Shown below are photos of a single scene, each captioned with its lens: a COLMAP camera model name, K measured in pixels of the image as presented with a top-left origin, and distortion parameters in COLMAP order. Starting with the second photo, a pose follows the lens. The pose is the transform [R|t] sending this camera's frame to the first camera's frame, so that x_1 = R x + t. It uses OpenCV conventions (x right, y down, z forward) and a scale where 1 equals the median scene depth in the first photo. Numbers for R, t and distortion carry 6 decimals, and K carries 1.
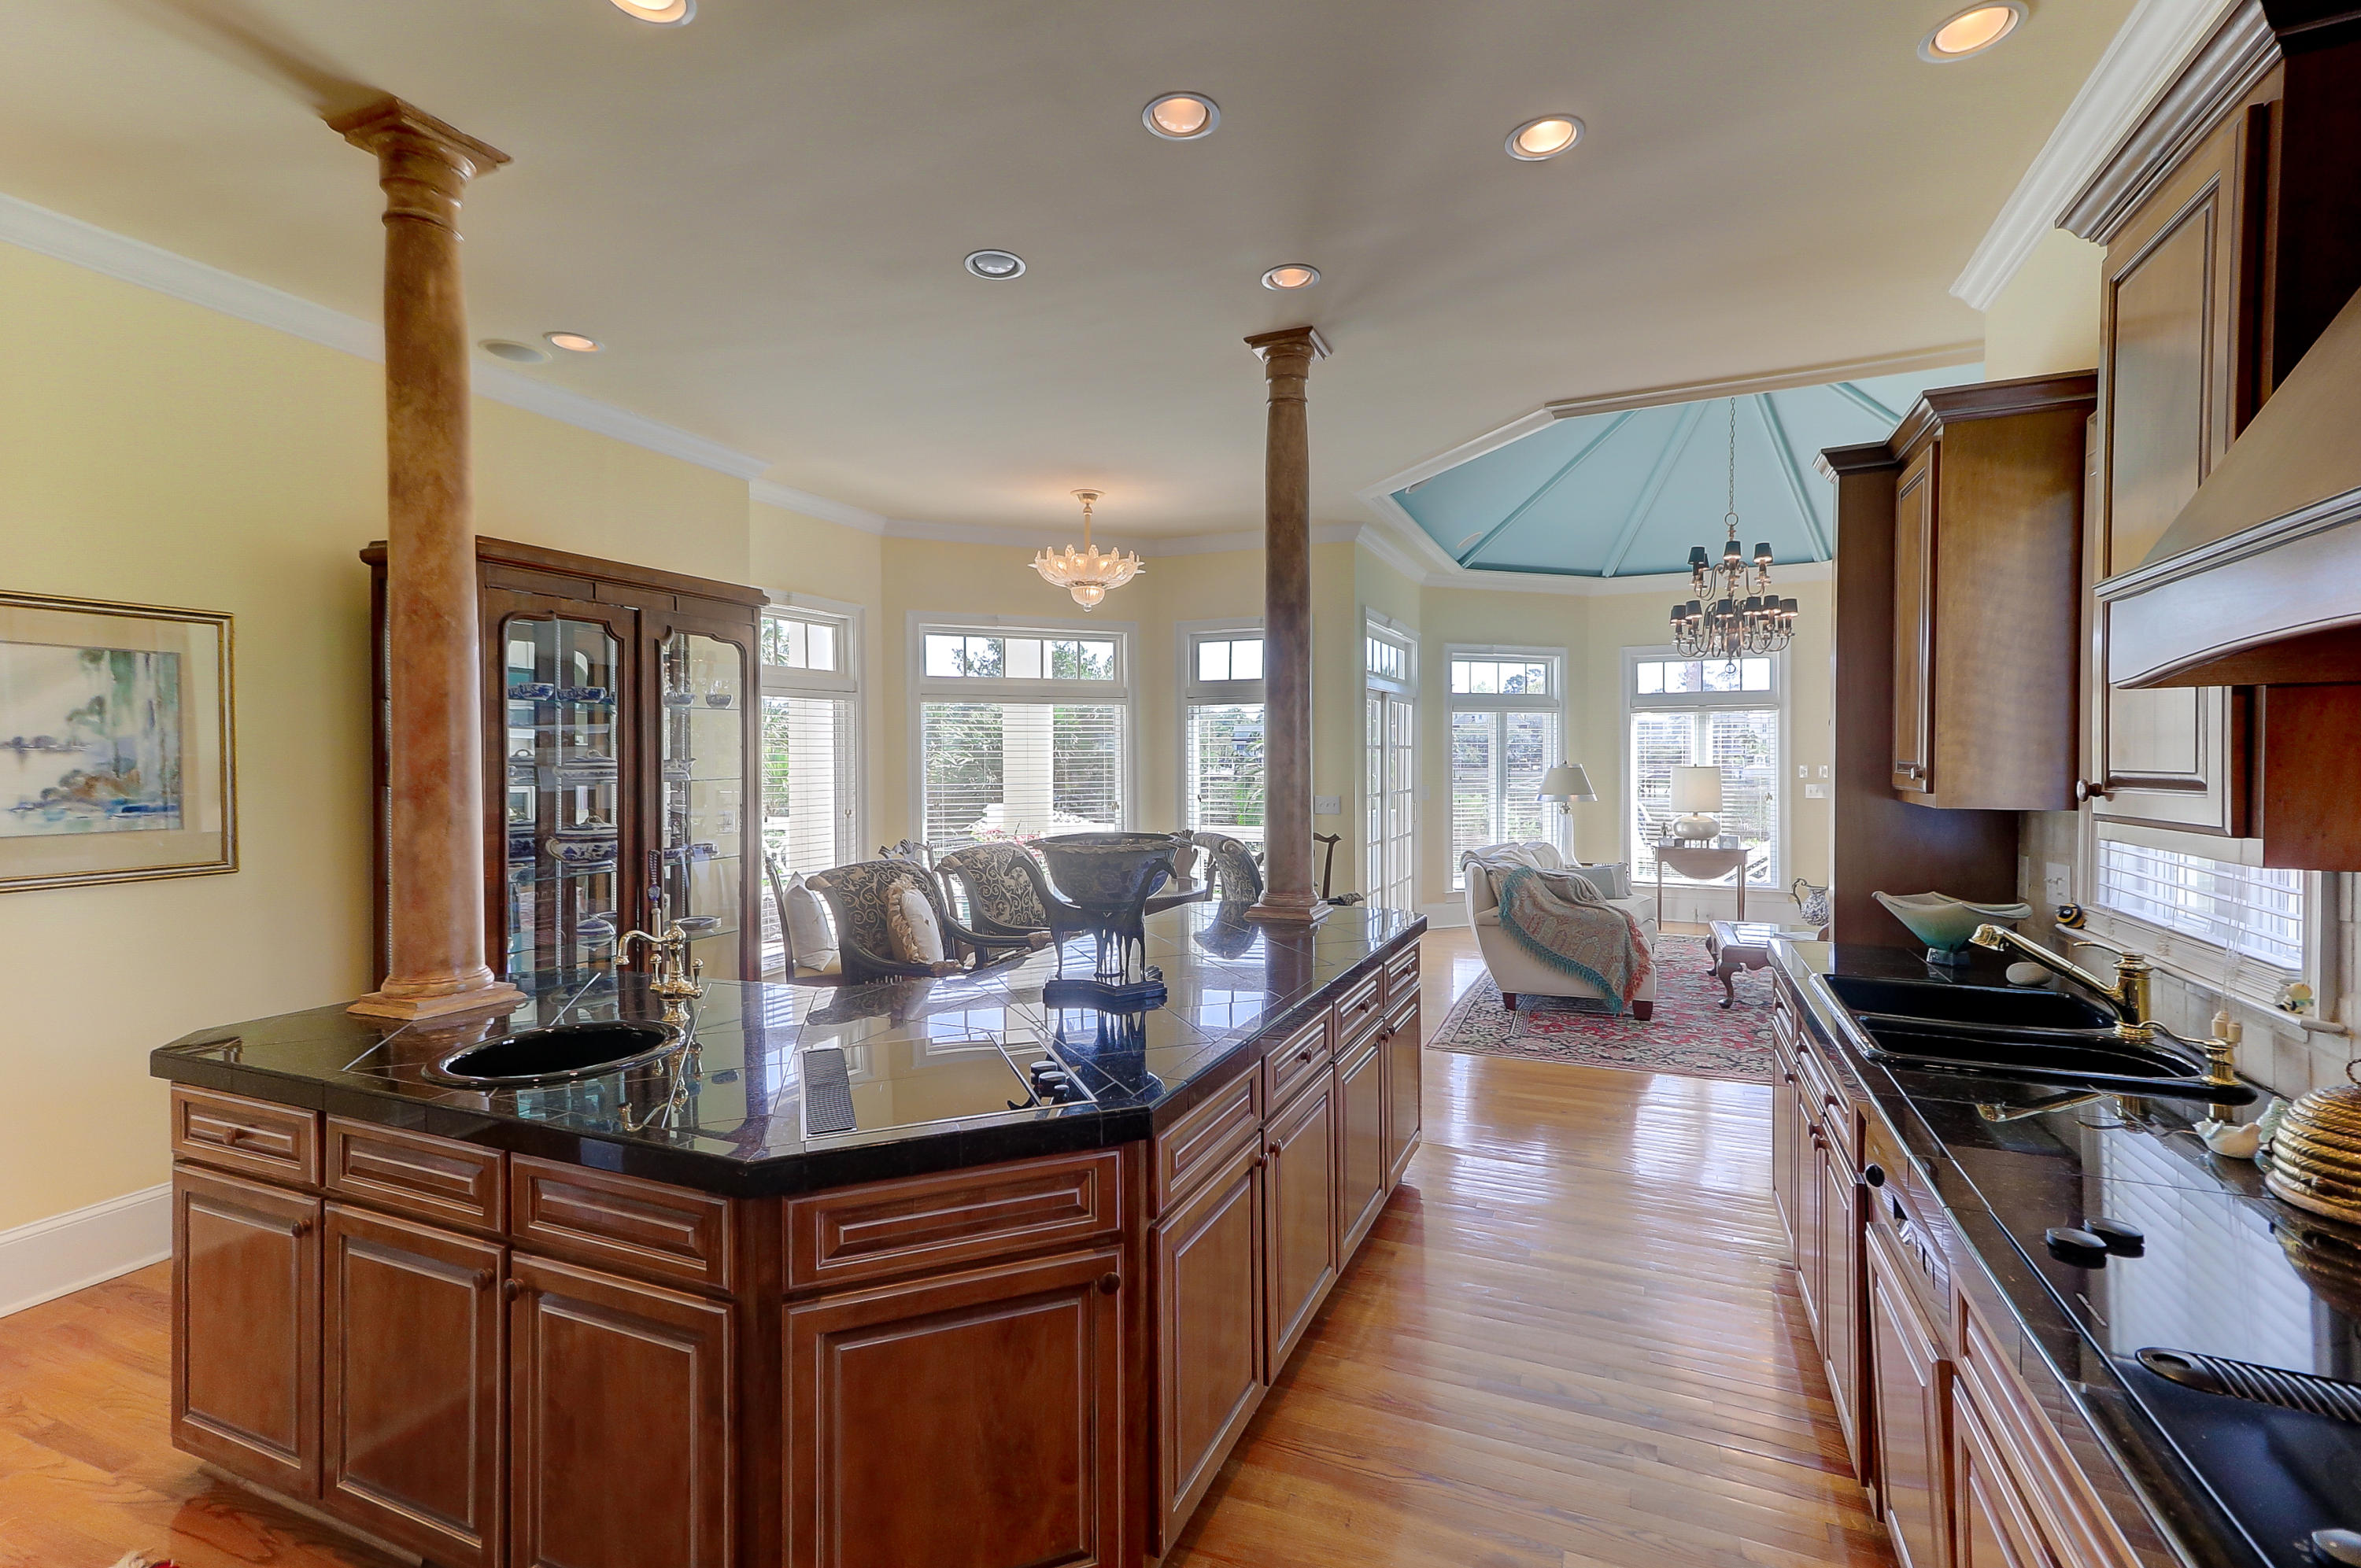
lens RADIAL K [[1072.9, 0, 1175.1], [0, 1072.9, 769.1], [0, 0, 1]] dist [0.034035, 0.000708]
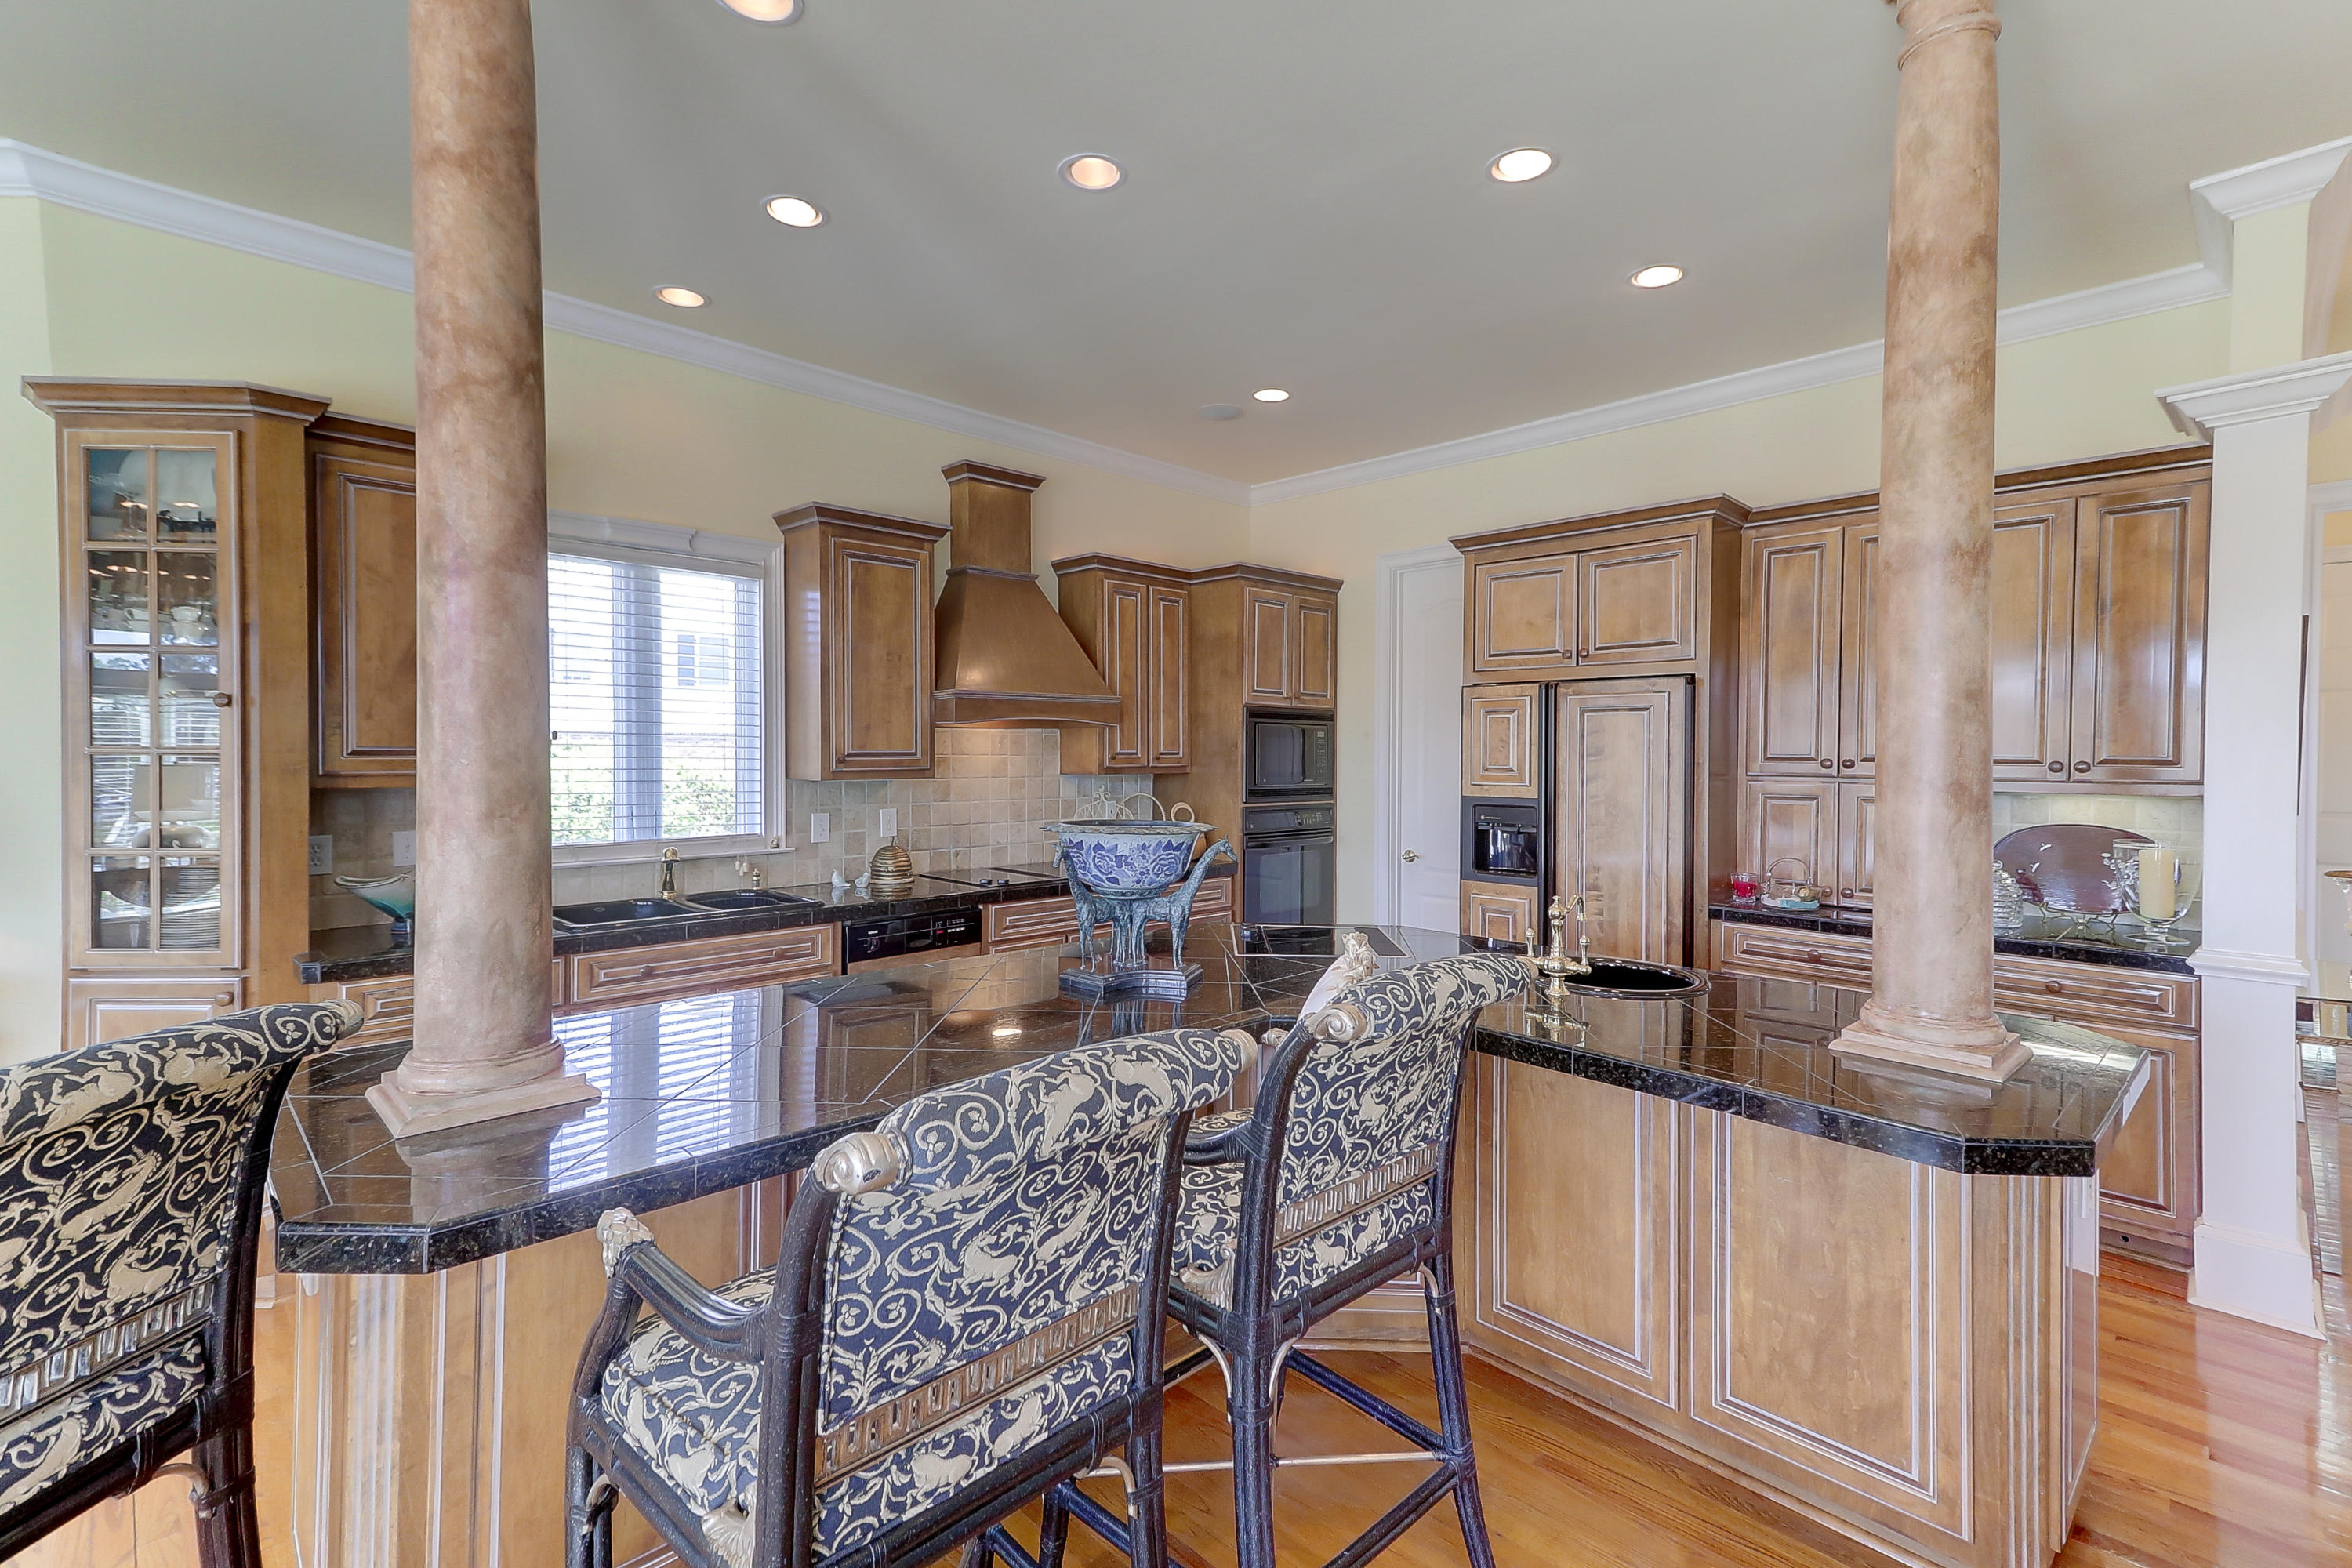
lens RADIAL K [[1068.9, 0, 1163.7], [0, 1068.9, 766.0], [0, 0, 1]] dist [0.034035, 0.000708]
pose [[-0.926411, -0.001260, 0.376513, -0.188486], [0.007691, 0.999722, 0.022269, -0.003364], [-0.376436, 0.023525, -0.926144, 0.786098]]
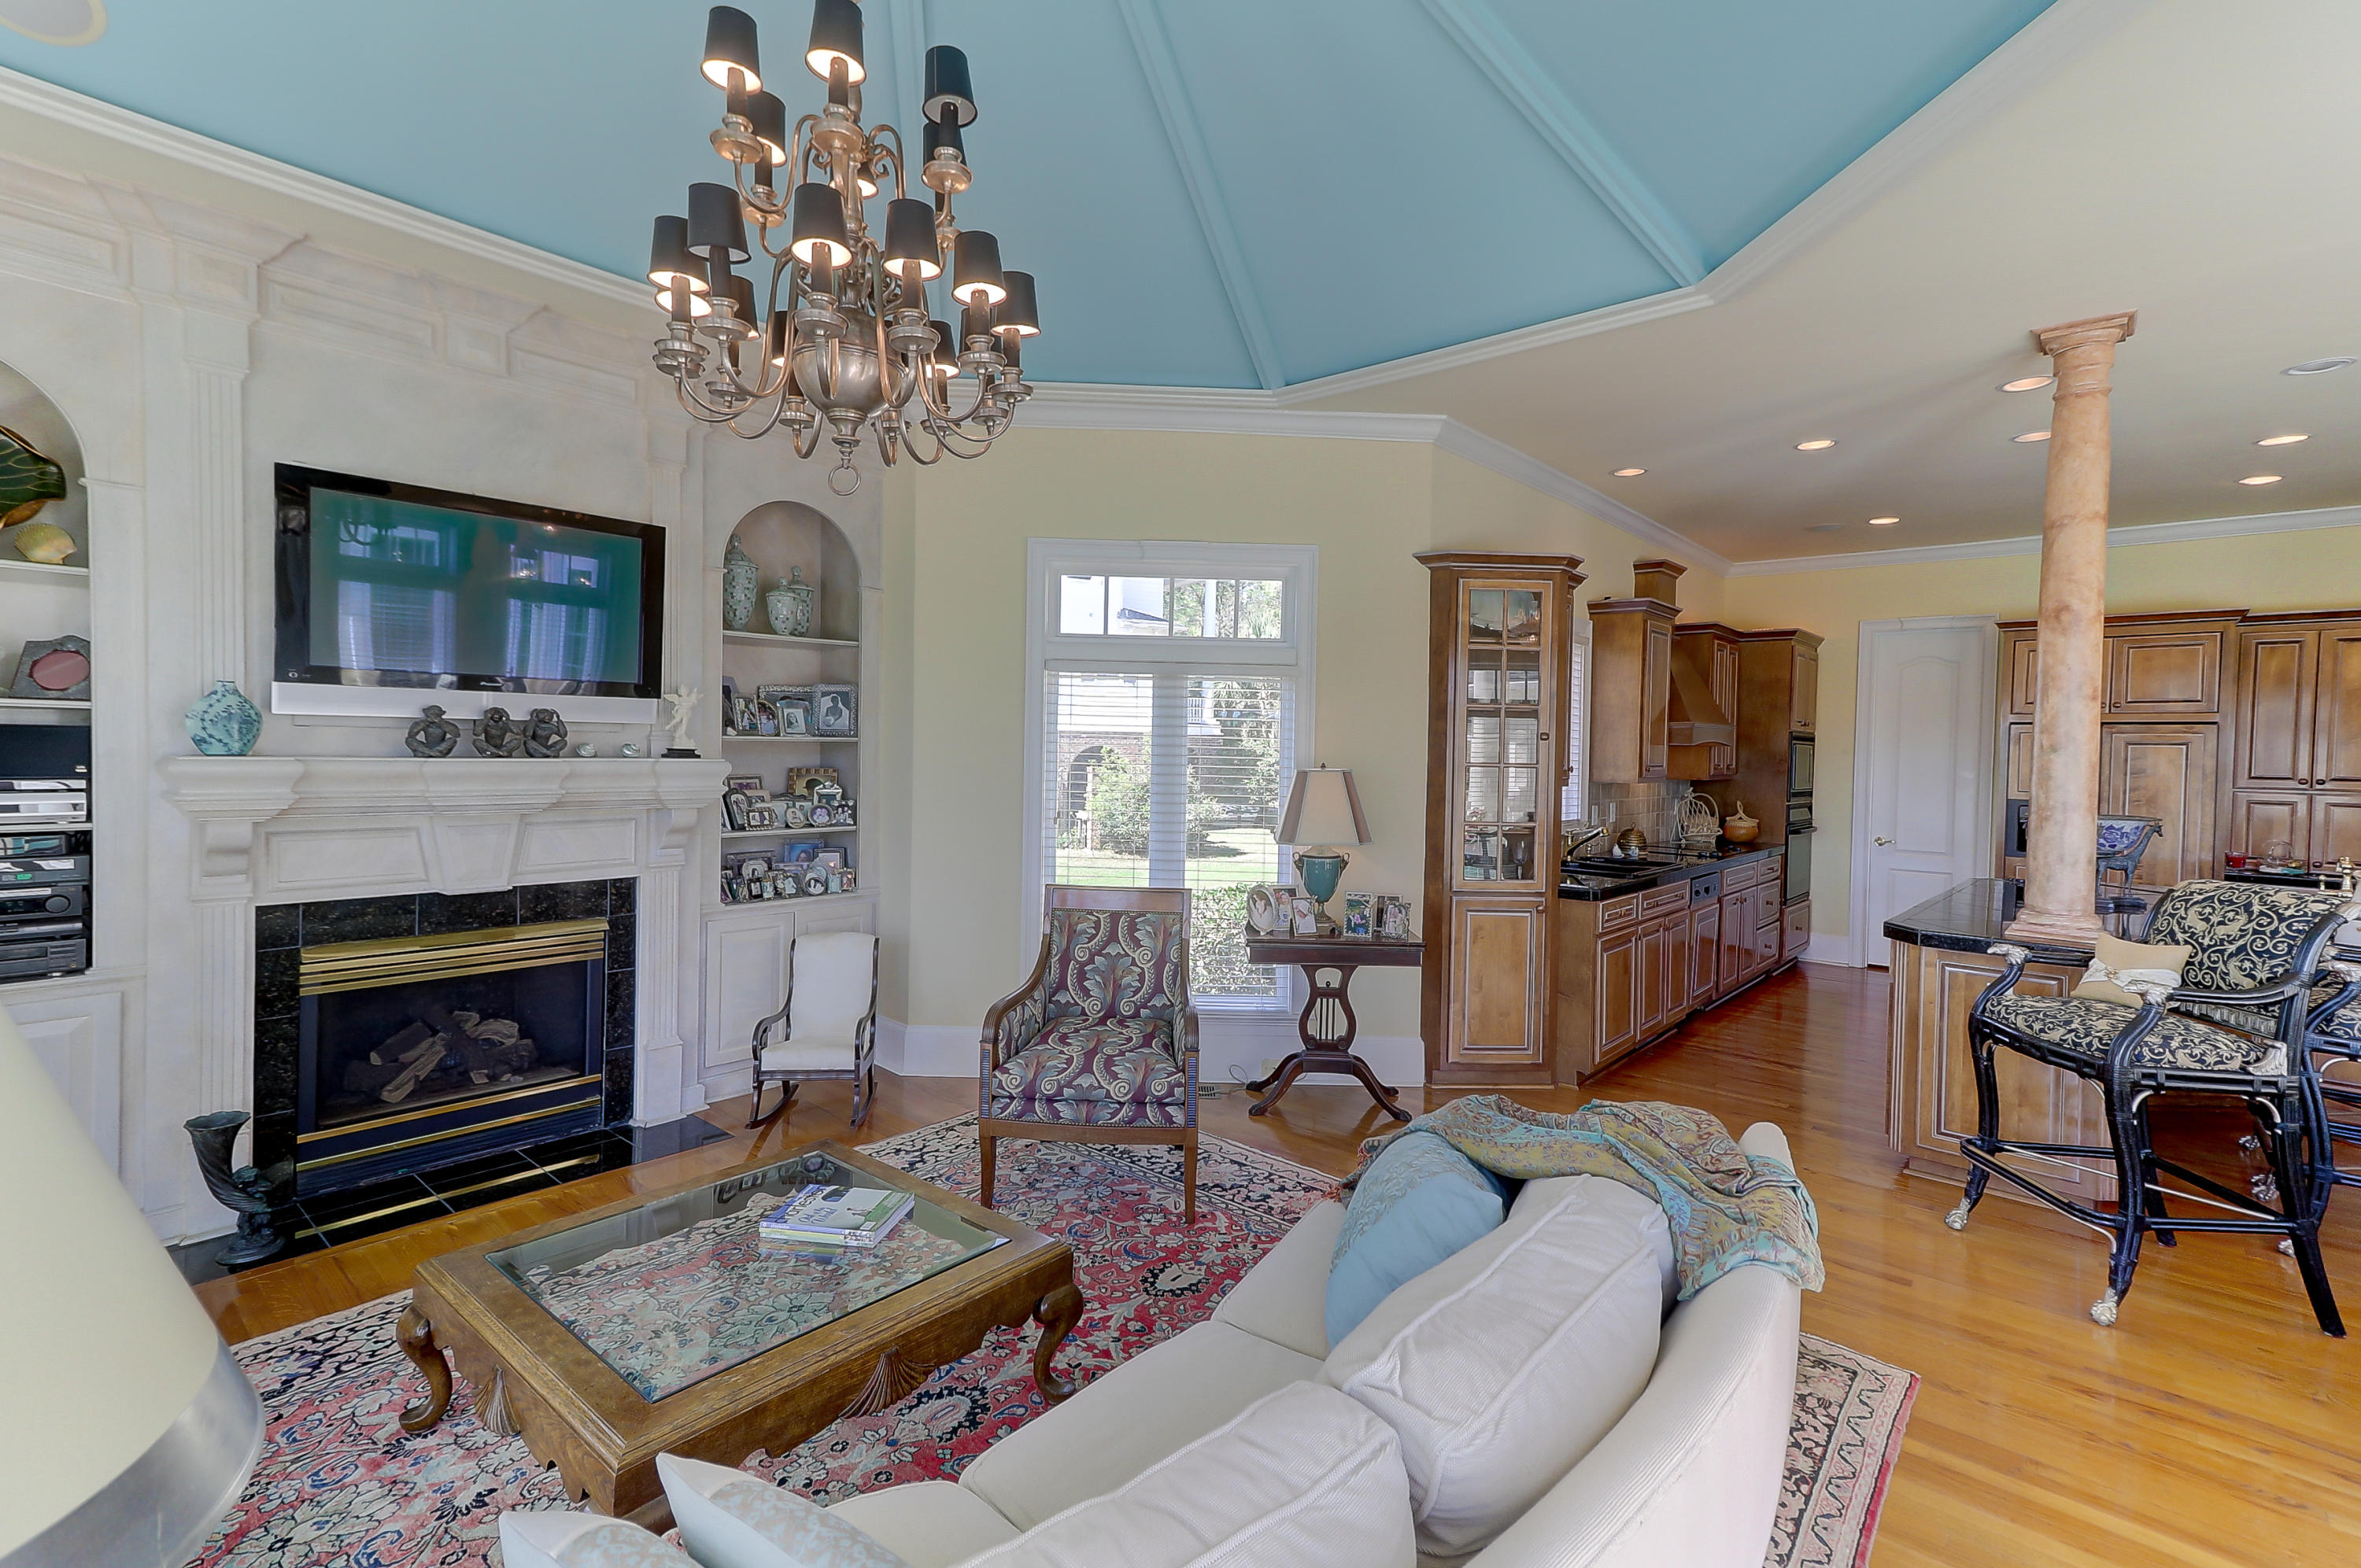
lens RADIAL K [[1072.9, 0, 1167.1], [0, 1072.9, 773.8], [0, 0, 1]] dist [0.034035, 0.000708]
pose [[-0.952619, -0.018886, 0.303579, 0.339691], [-0.008306, 0.999313, 0.036105, -0.021670], [-0.304053, 0.031873, -0.952122, 1.302101]]
